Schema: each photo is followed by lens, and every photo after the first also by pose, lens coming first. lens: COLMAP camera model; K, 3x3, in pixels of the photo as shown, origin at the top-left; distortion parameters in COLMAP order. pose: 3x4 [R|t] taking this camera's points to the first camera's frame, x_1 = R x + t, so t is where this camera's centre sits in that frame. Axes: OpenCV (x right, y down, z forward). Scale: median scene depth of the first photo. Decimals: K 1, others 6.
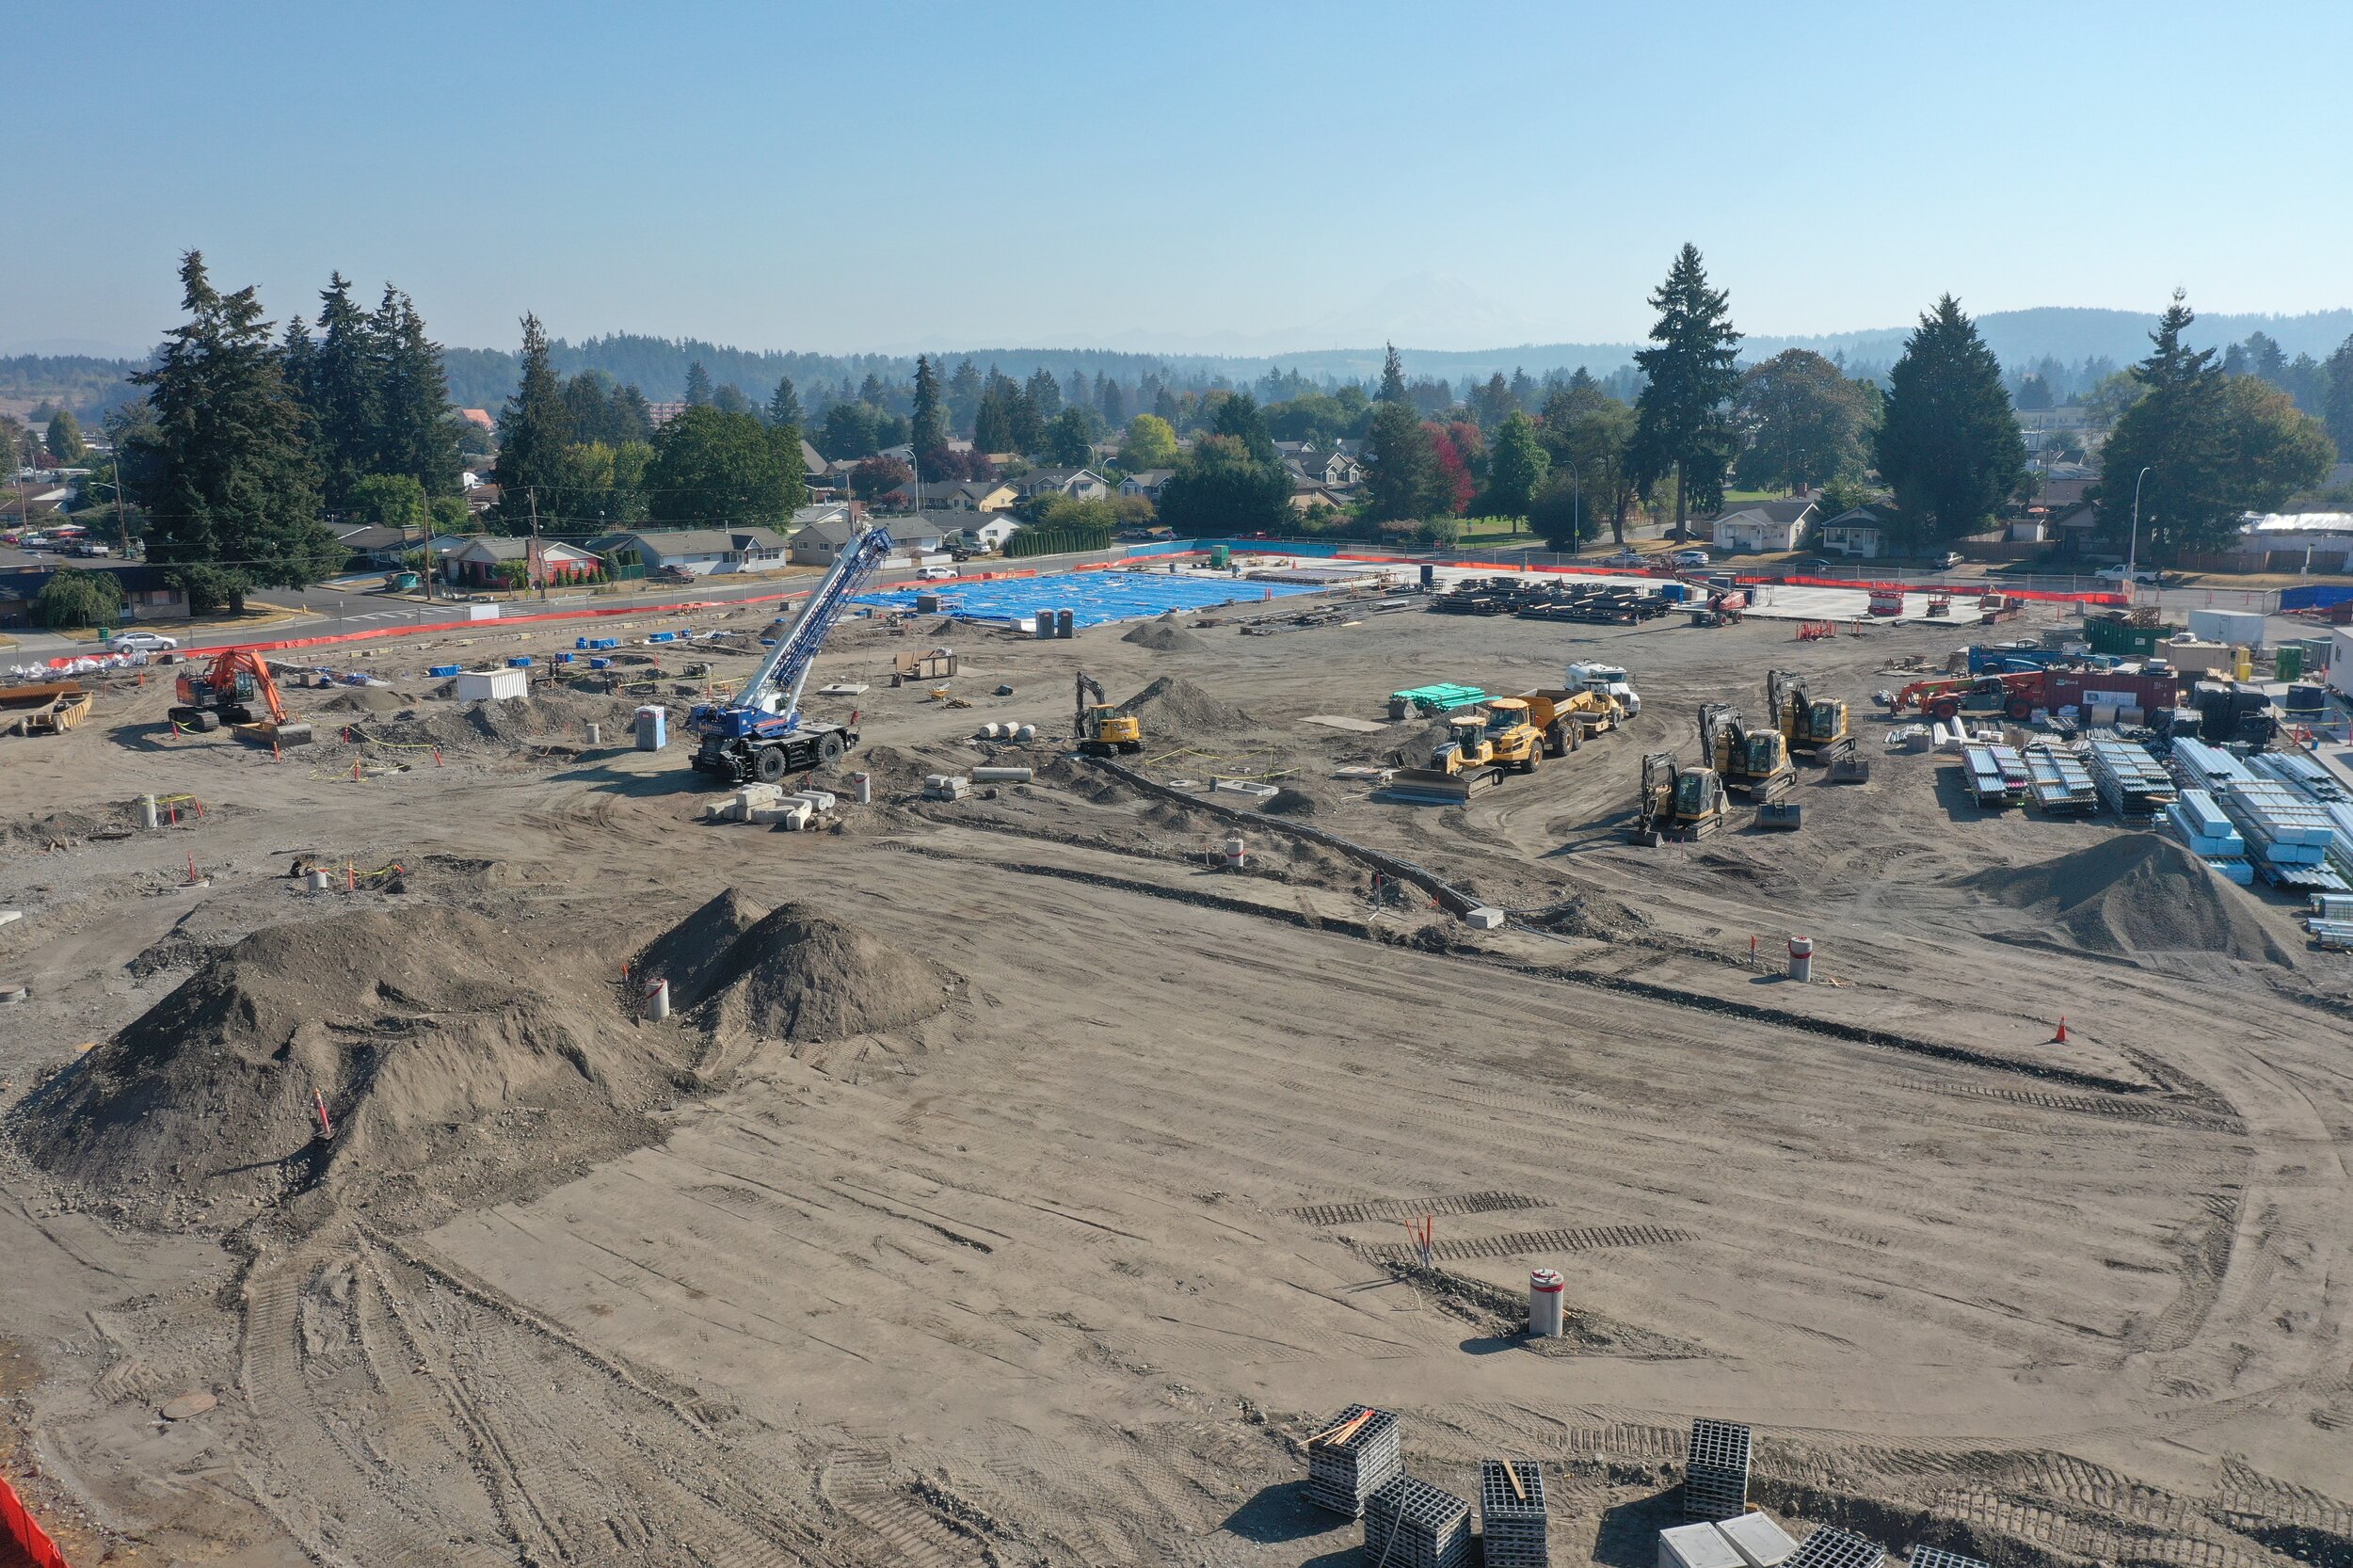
lens RADIAL K [[1840.2, 0, 1174.5], [0, 1840.2, 776.0], [0, 0, 1]] dist [-0.001910, -0.000551]
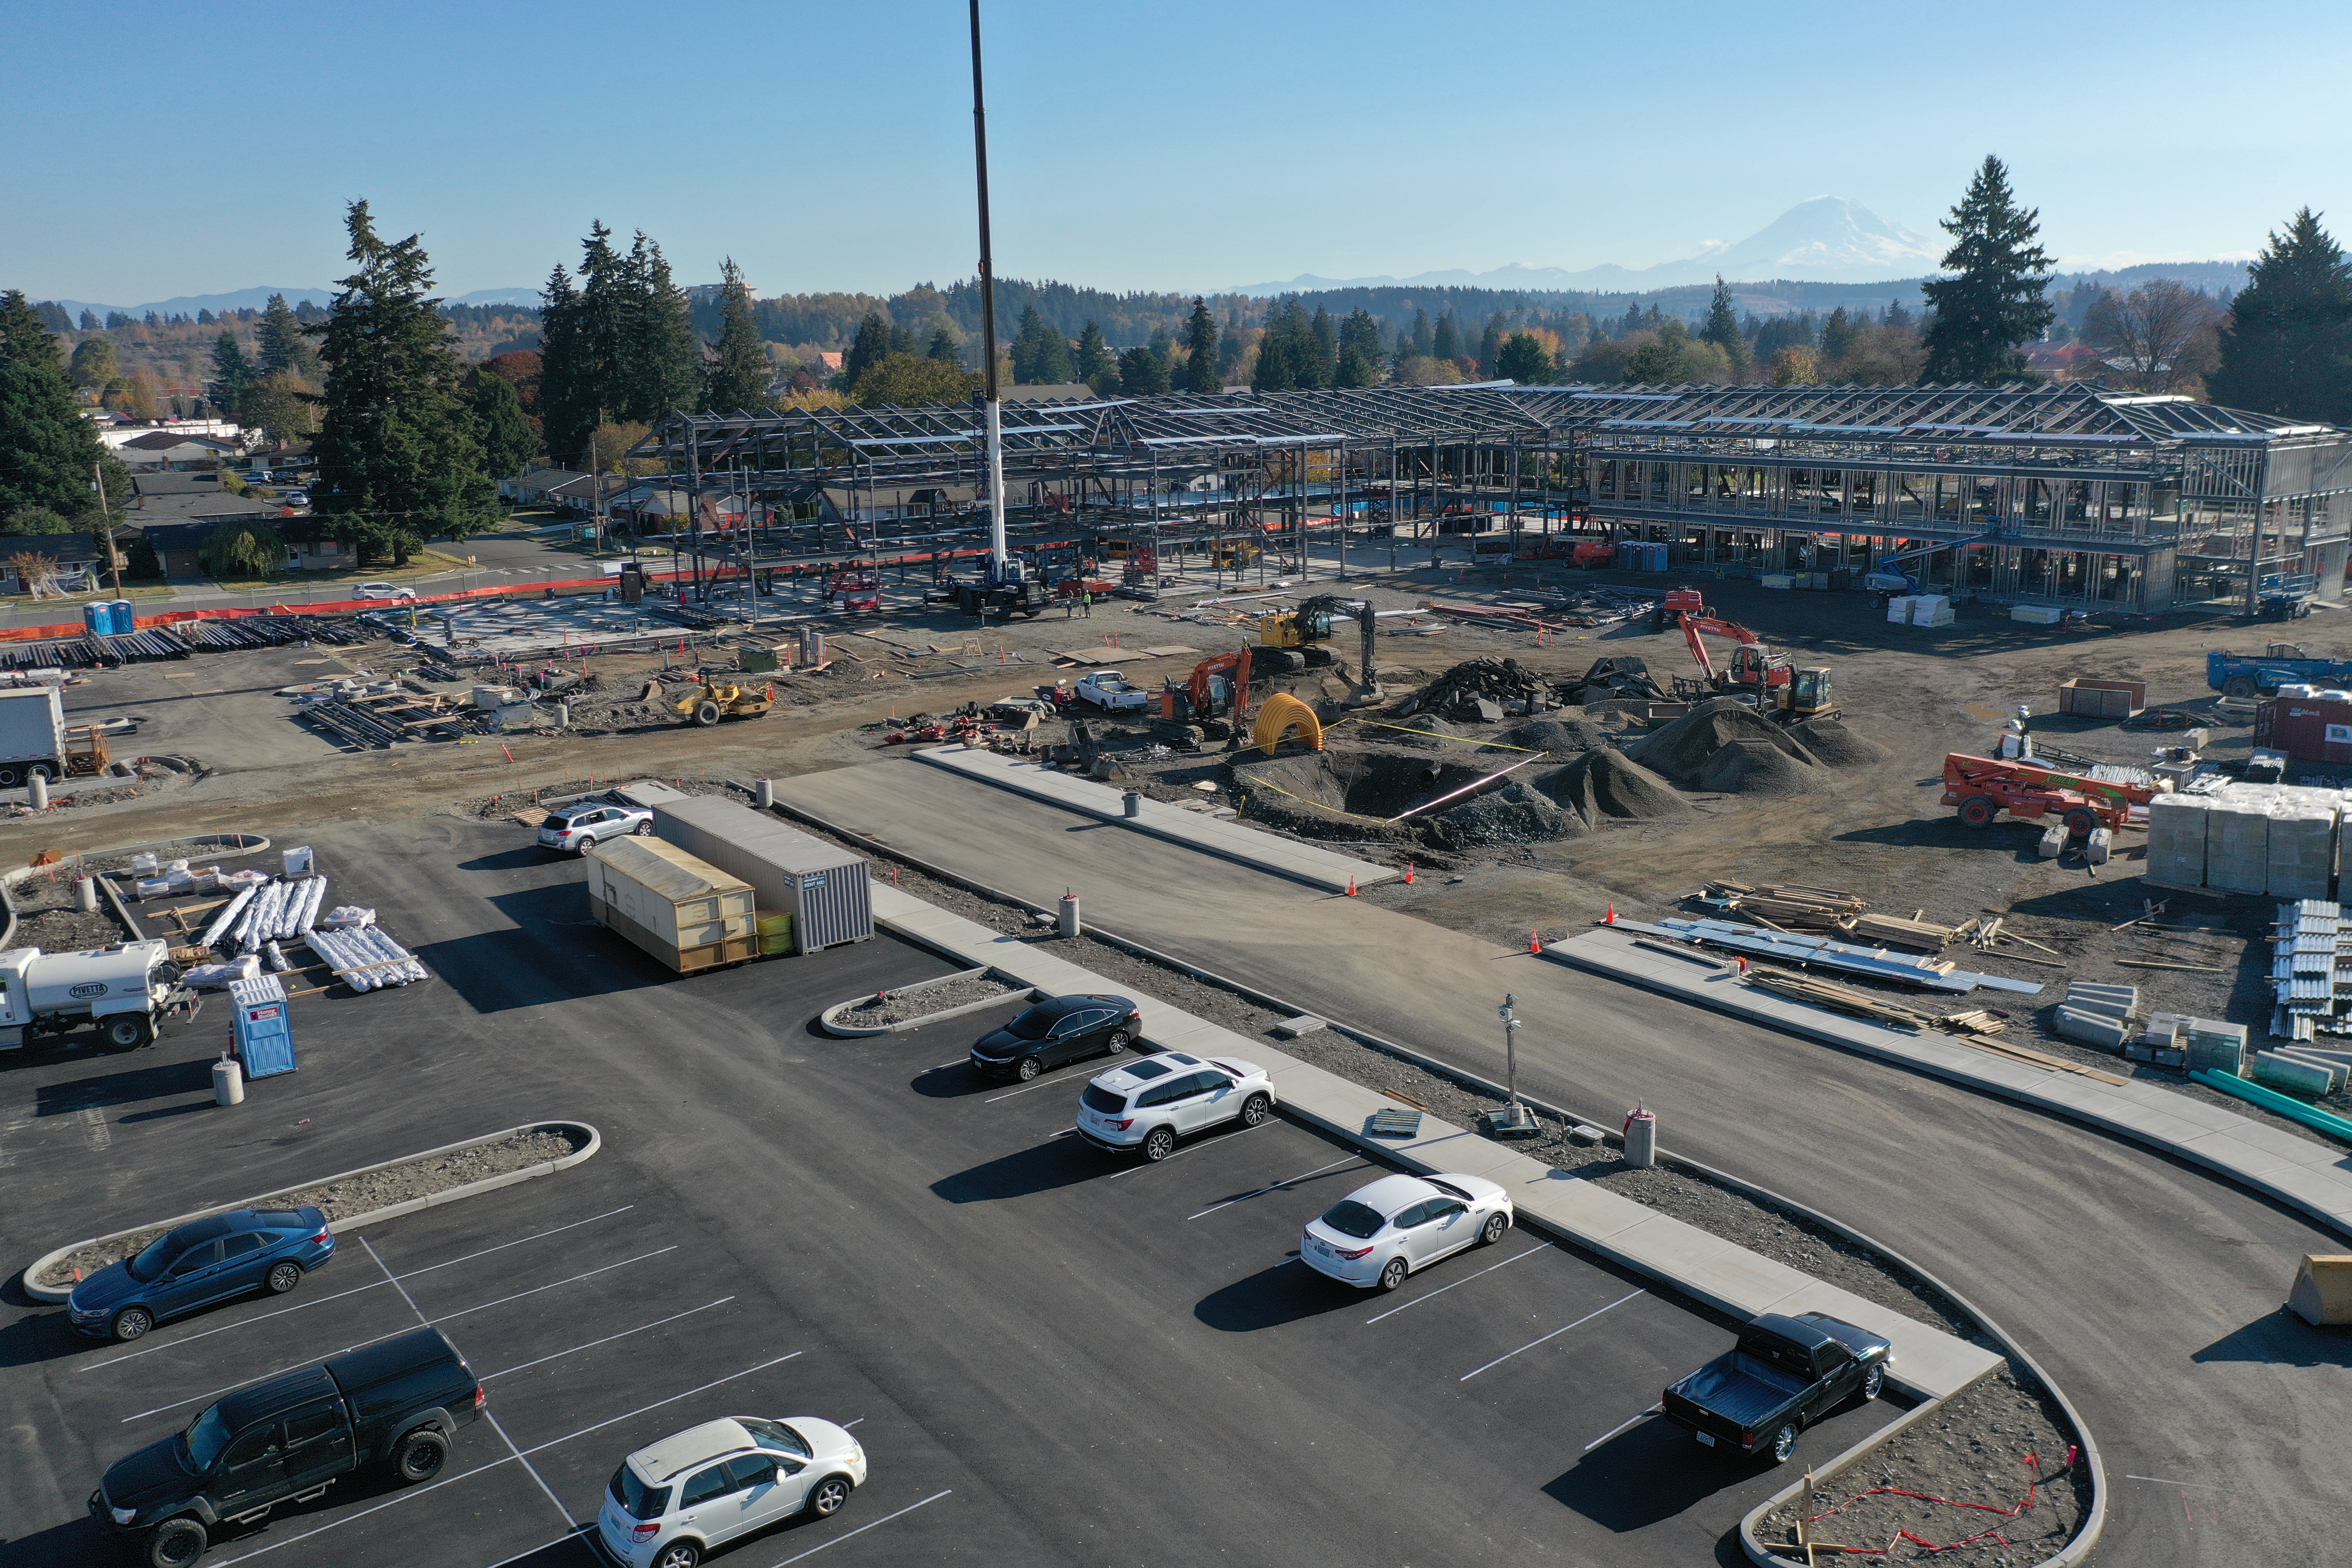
lens RADIAL K [[1839.5, 0, 1174.1], [0, 1839.5, 788.6], [0, 0, 1]] dist [-0.001910, -0.000551]
pose [[0.980744, 0.039681, -0.191225, 0.087401], [-0.032352, 0.998623, 0.041302, -0.018289], [0.192601, -0.034321, 0.980677, 0.079290]]
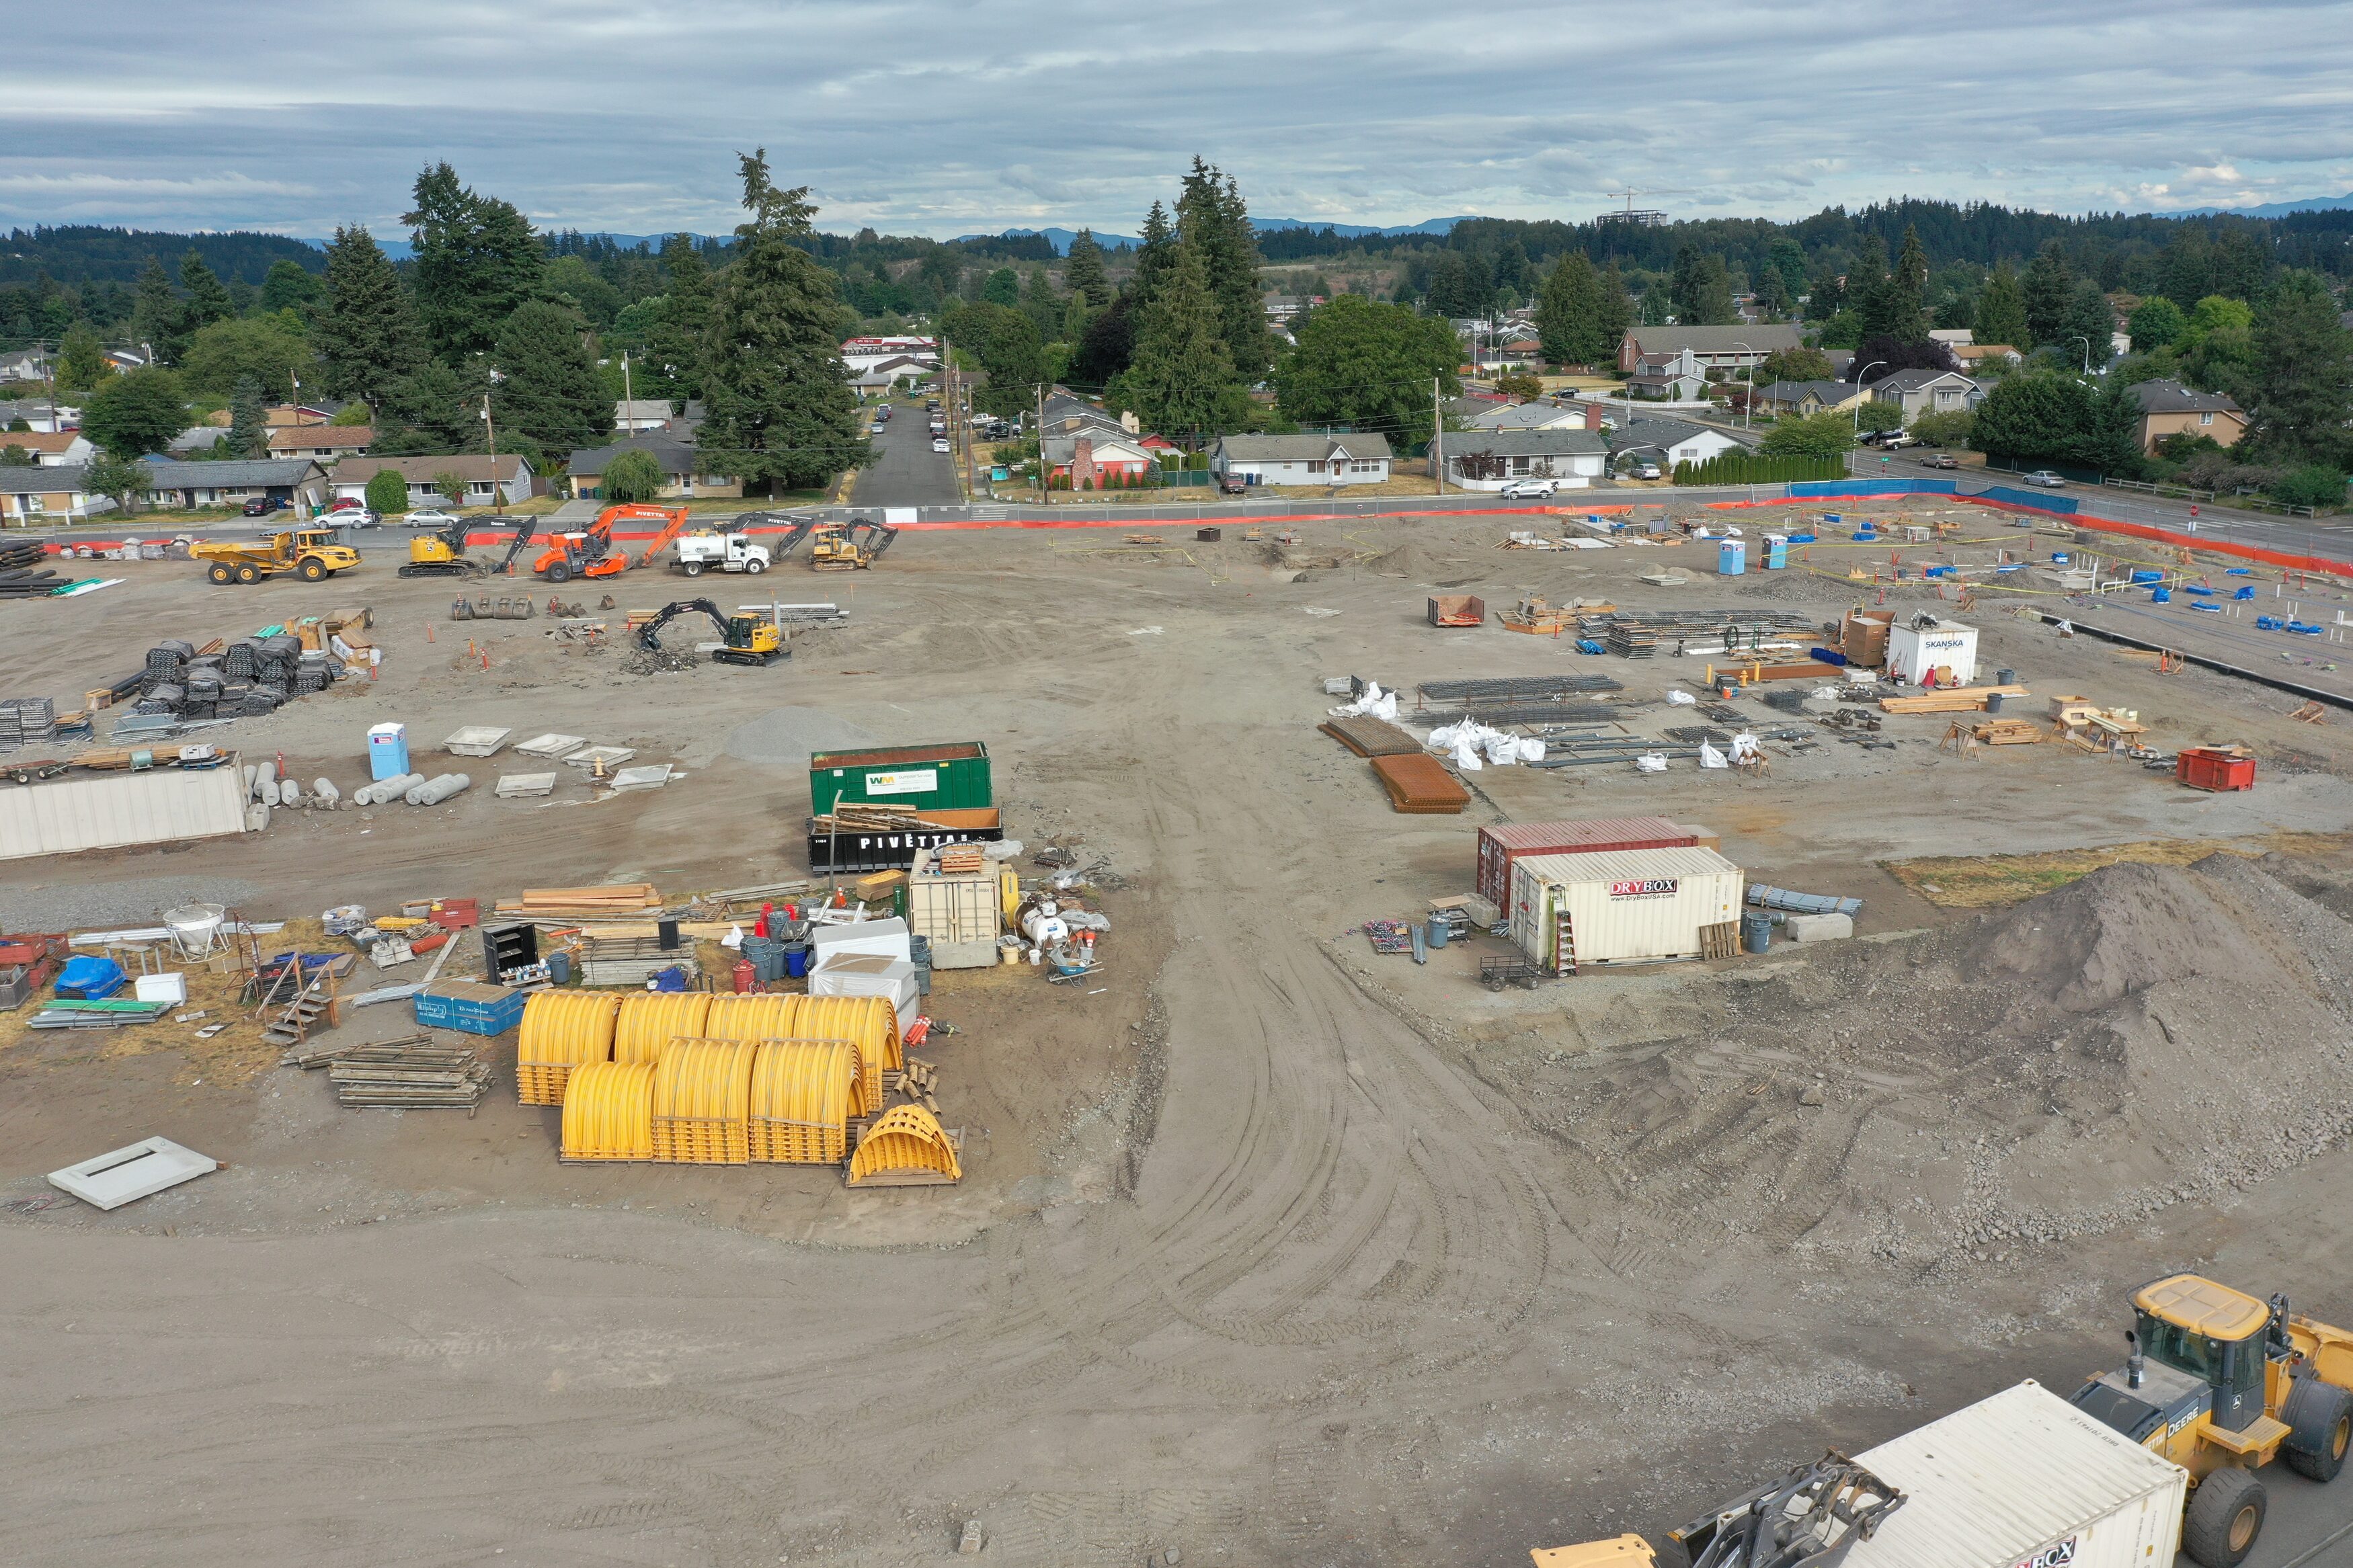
lens RADIAL K [[1840.0, 0, 1175.4], [0, 1840.0, 776.3], [0, 0, 1]] dist [-0.001910, -0.000551]
pose [[0.777112, 0.161905, -0.608180, 0.291808], [-0.120459, 0.986742, 0.108765, -0.063042], [0.617727, -0.011261, 0.786312, 0.266405]]
